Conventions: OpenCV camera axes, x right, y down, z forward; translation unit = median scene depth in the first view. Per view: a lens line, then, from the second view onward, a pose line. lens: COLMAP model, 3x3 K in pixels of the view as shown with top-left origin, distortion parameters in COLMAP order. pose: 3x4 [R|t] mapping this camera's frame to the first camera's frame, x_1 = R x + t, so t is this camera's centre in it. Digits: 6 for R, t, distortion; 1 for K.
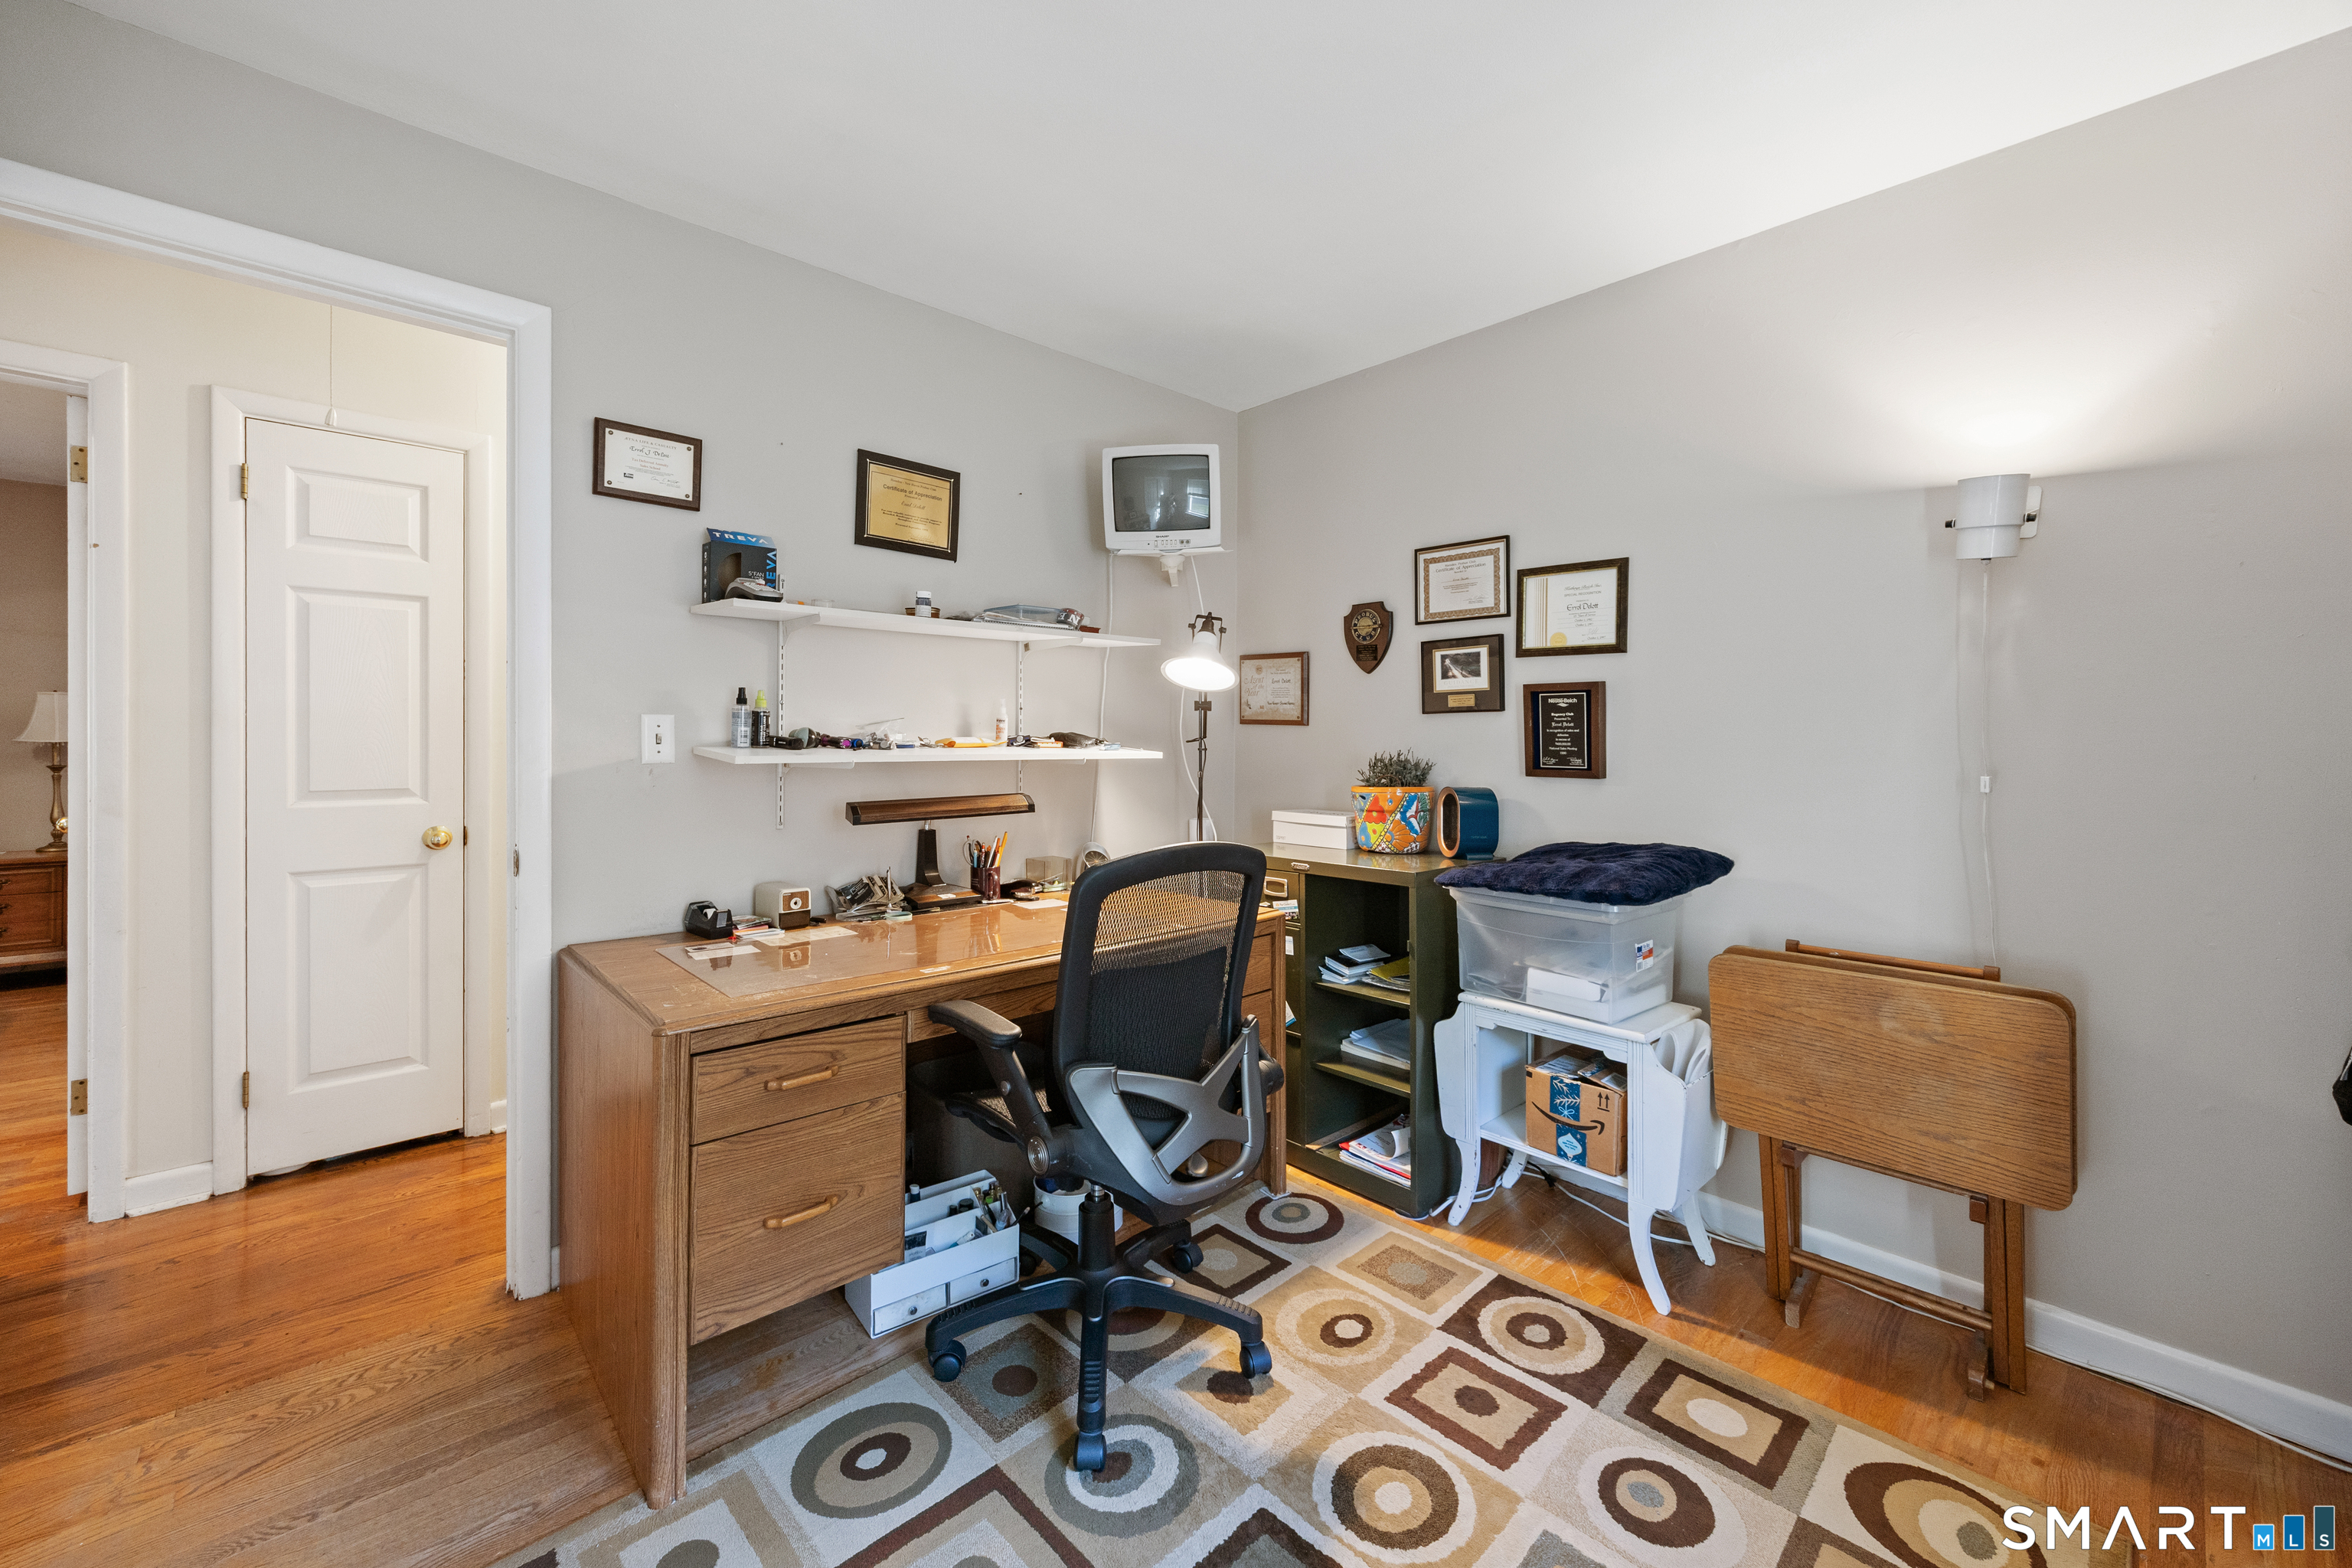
lens RADIAL K [[927.4, 0, 1158.1], [0, 927.4, 738.3], [0, 0, 1]] dist [0.001416, 0.000087]
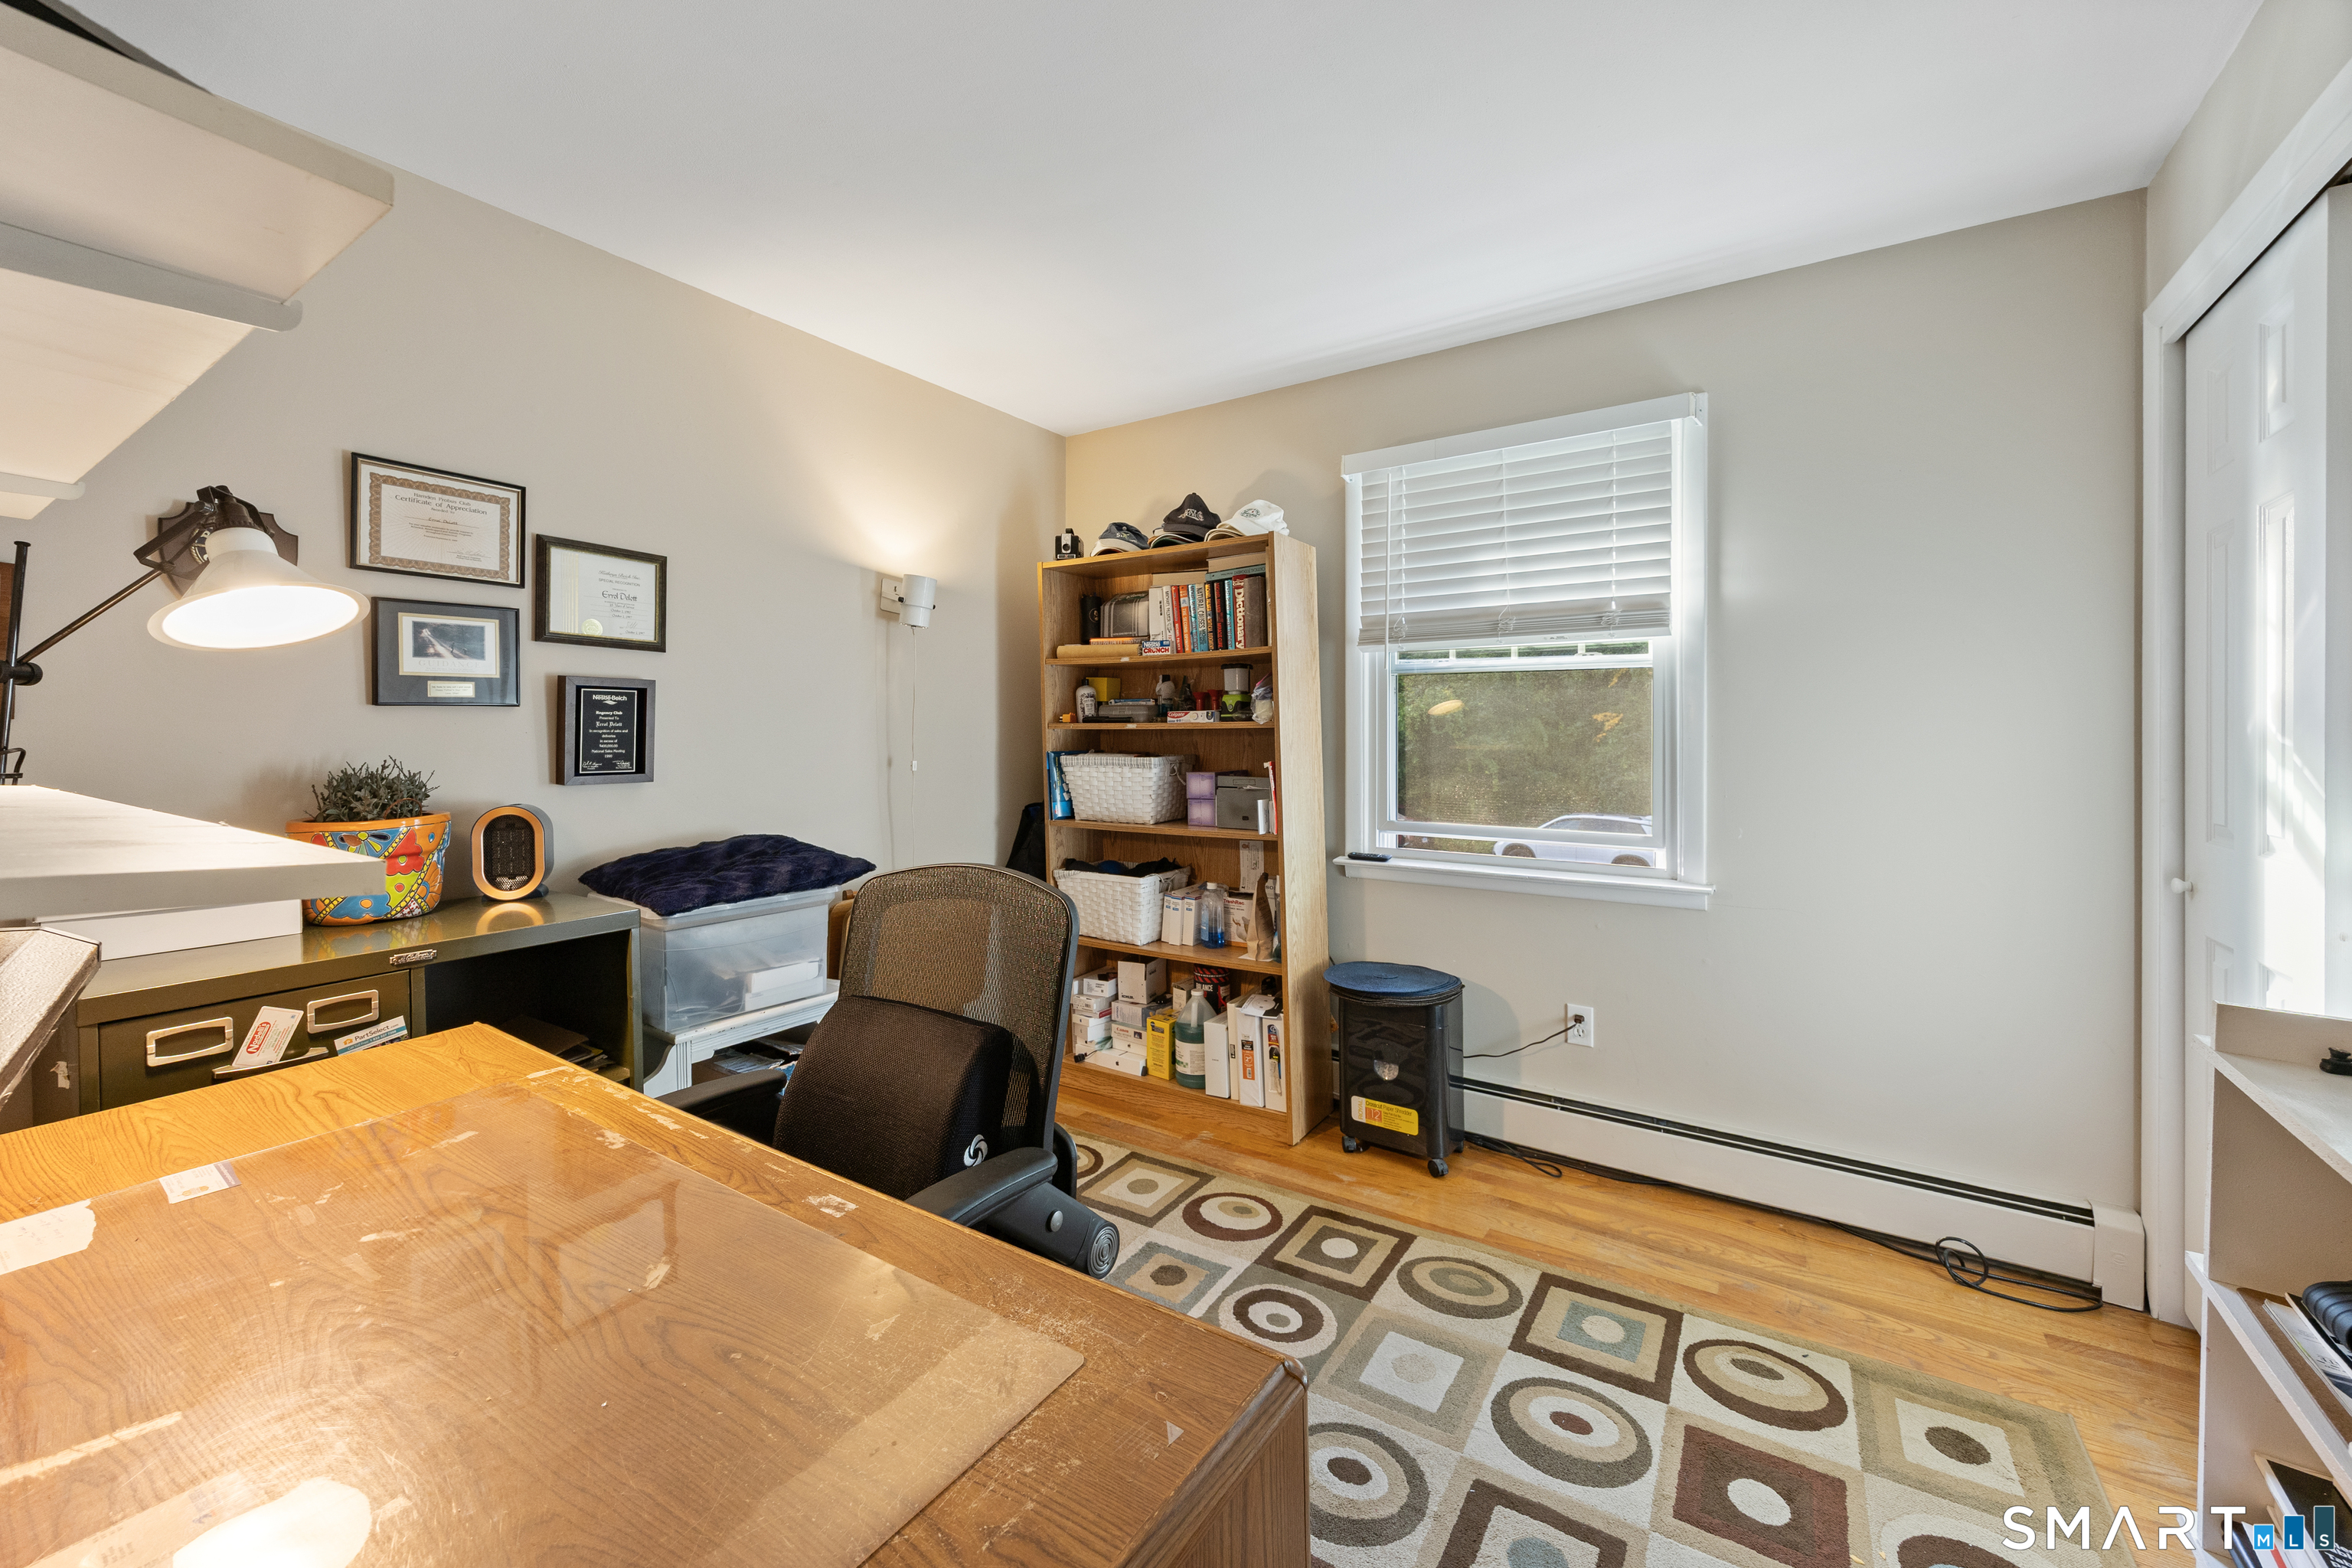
lens RADIAL K [[927.4, 0, 1158.7], [0, 927.4, 727.2], [0, 0, 1]] dist [0.001416, 0.000087]
pose [[-0.217160, 0.003527, 0.976130, -0.523792], [0.003904, 0.999989, -0.002745, -0.007147], [-0.976128, 0.003215, -0.217171, 0.639108]]
